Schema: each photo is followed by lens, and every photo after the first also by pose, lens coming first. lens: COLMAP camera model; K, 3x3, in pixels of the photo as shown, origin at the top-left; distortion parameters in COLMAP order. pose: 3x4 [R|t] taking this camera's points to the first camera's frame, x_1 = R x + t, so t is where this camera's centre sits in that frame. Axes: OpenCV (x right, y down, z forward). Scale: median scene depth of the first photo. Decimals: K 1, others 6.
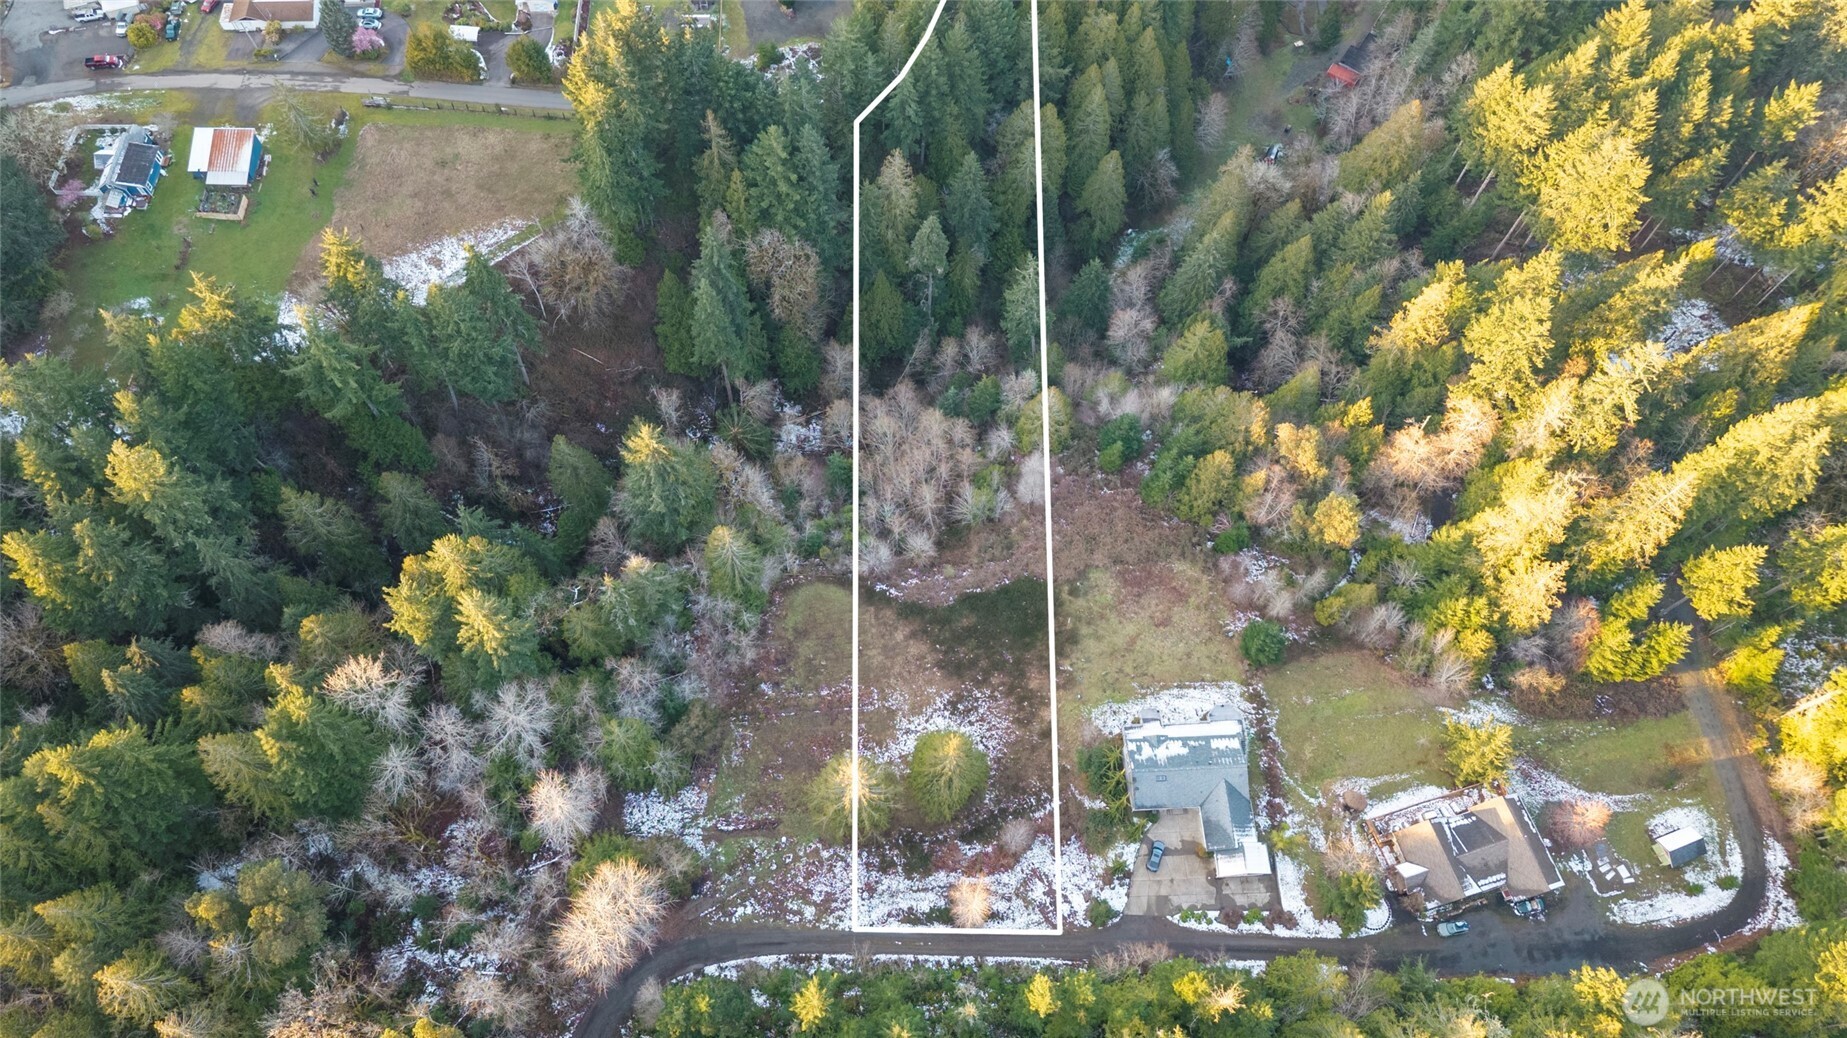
lens RADIAL K [[1224.1, 0, 923.5], [0, 1224.1, 519.0], [0, 0, 1]] dist [0.006131, 0.000844]
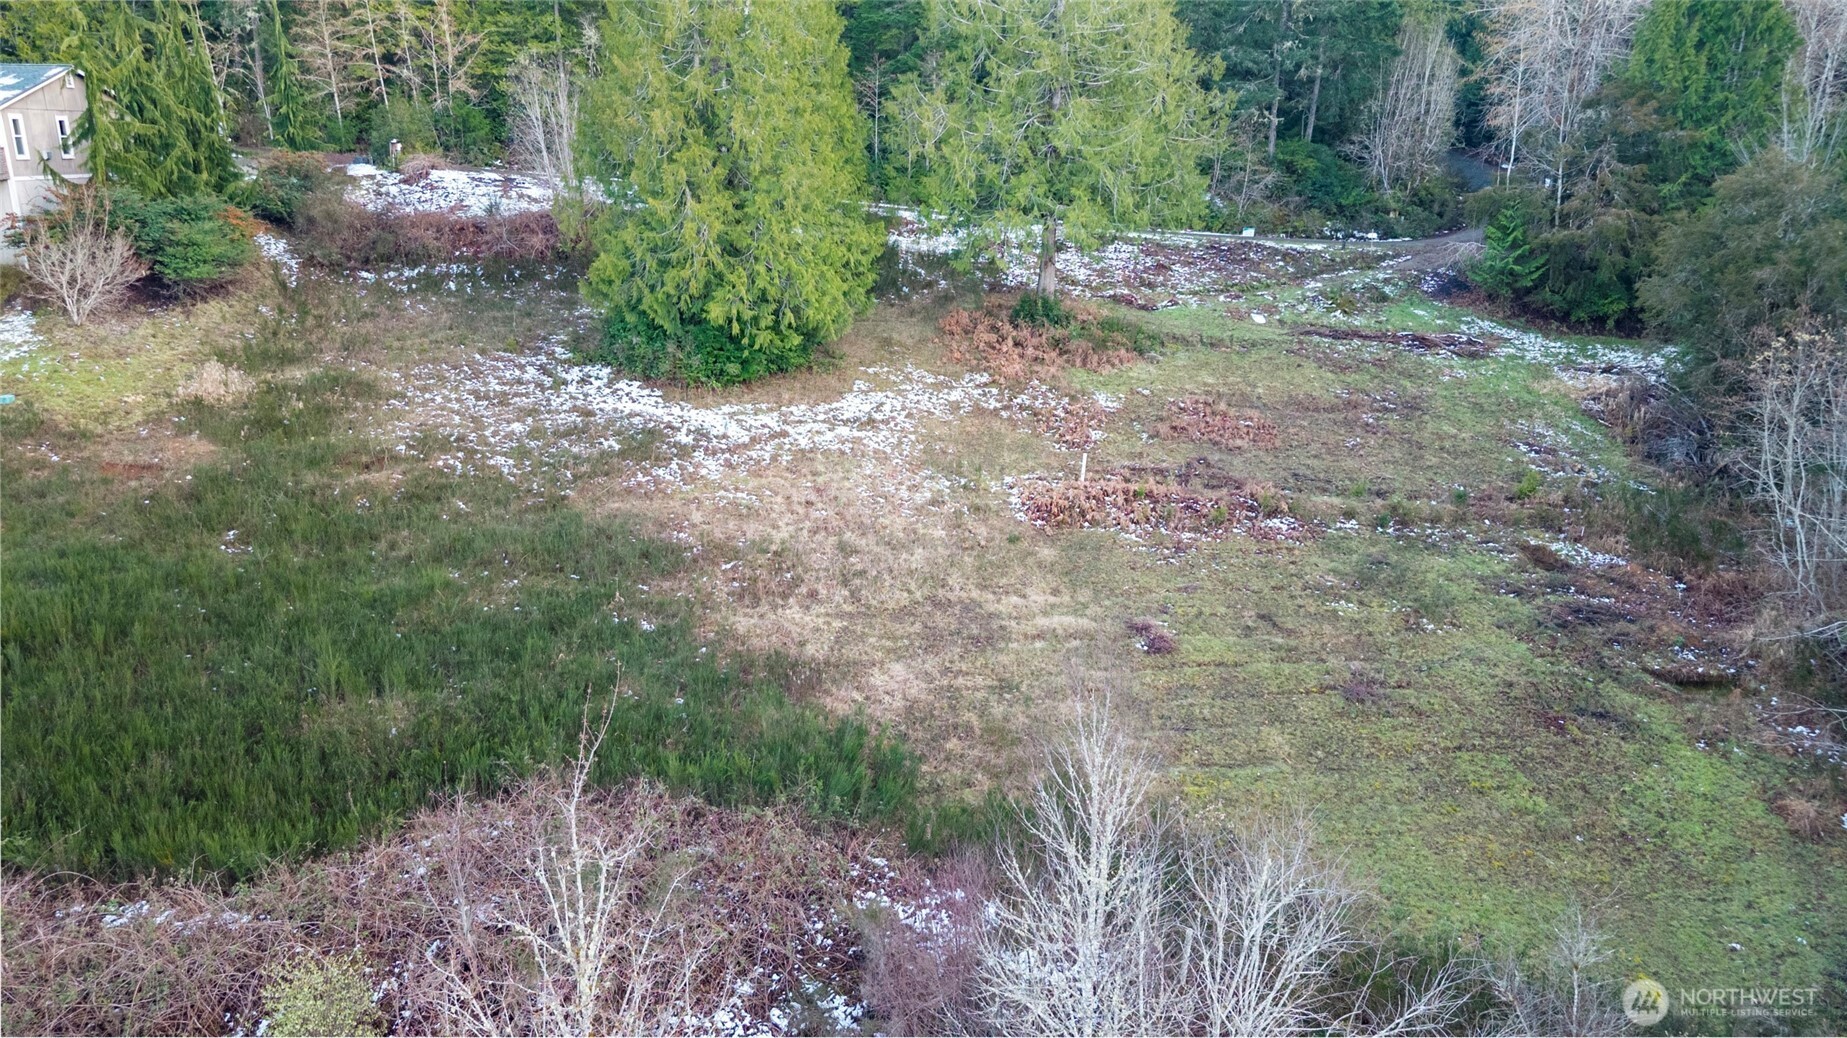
lens RADIAL K [[1246.4, 0, 926.5], [0, 1246.4, 510.2], [0, 0, 1]] dist [0.046469, -0.037137]
pose [[-0.999165, -0.040047, -0.008078, -0.025067], [-0.014030, 0.150678, 0.988483, -0.061705], [-0.038369, 0.987771, -0.151114, 1.127377]]
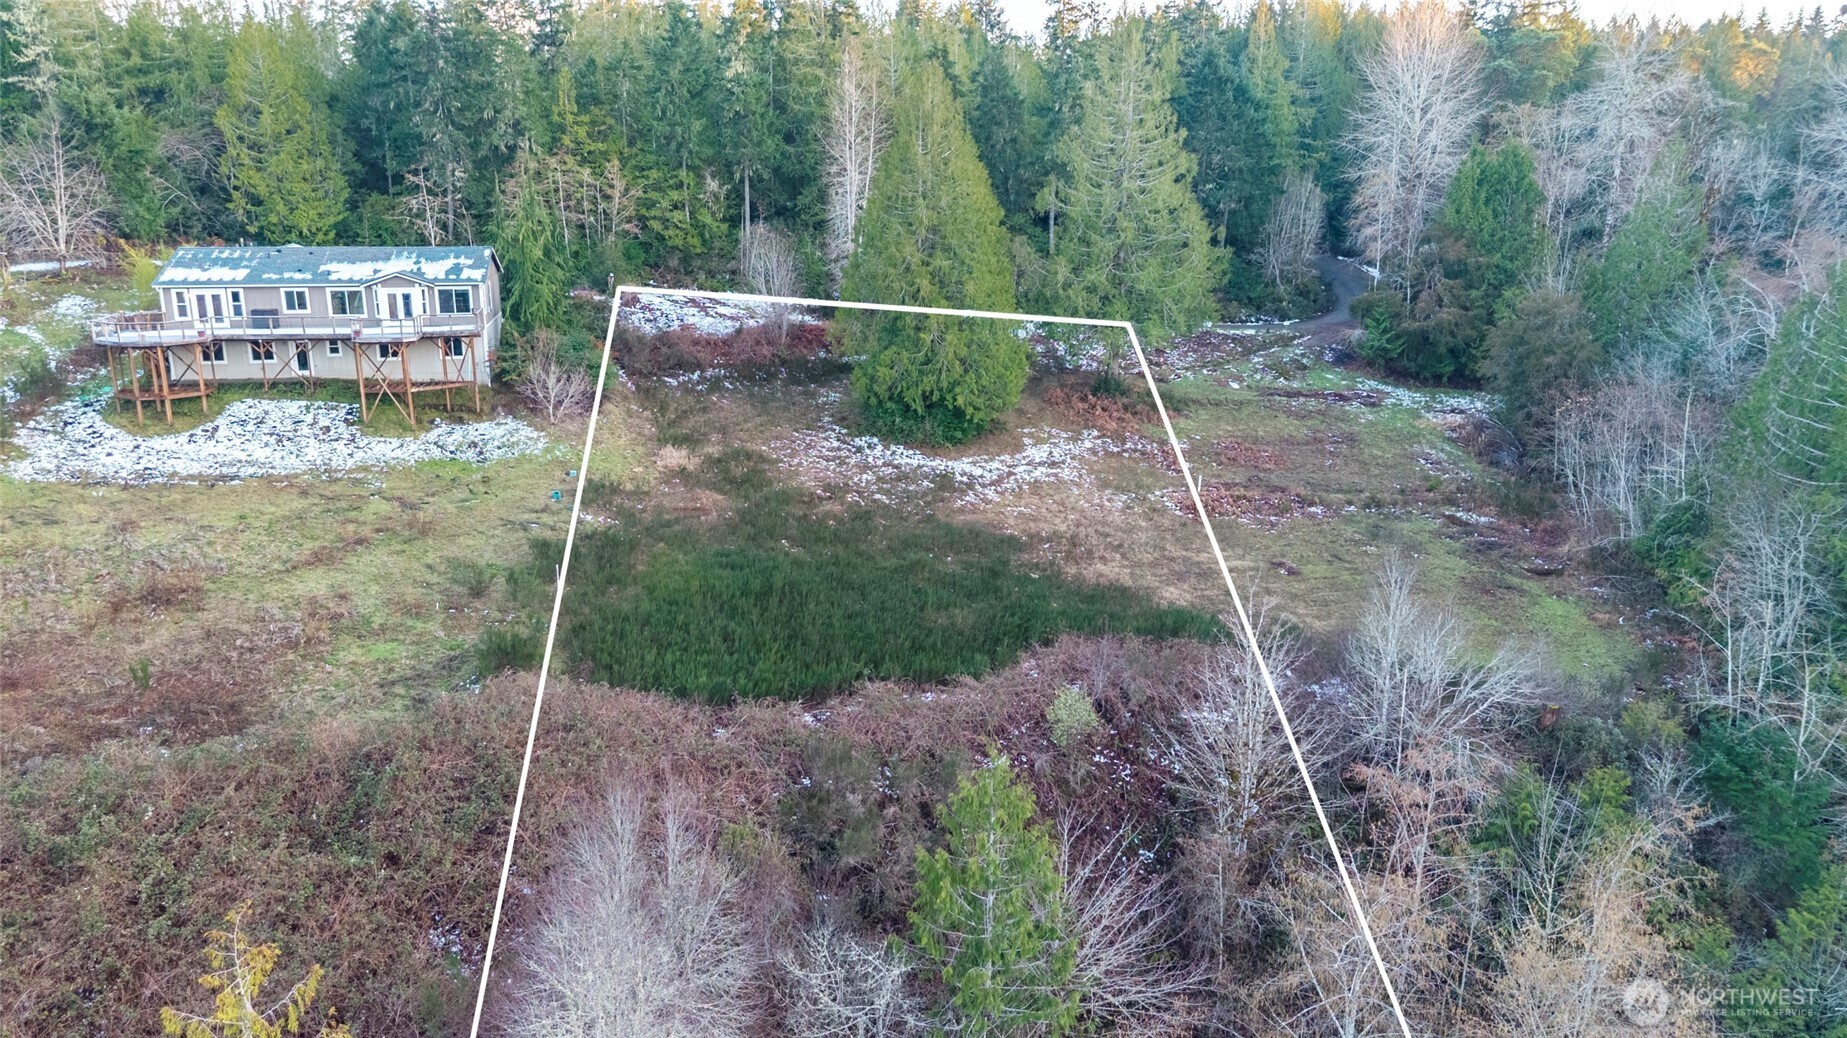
lens RADIAL K [[1235.6, 0, 913.5], [0, 1235.6, 517.5], [0, 0, 1]] dist [0.067369, -0.080648]
pose [[-0.987304, 0.011585, -0.158420, 0.097432], [-0.153860, 0.178105, 0.971908, -0.204474], [0.039475, 0.983943, -0.174061, 1.159467]]
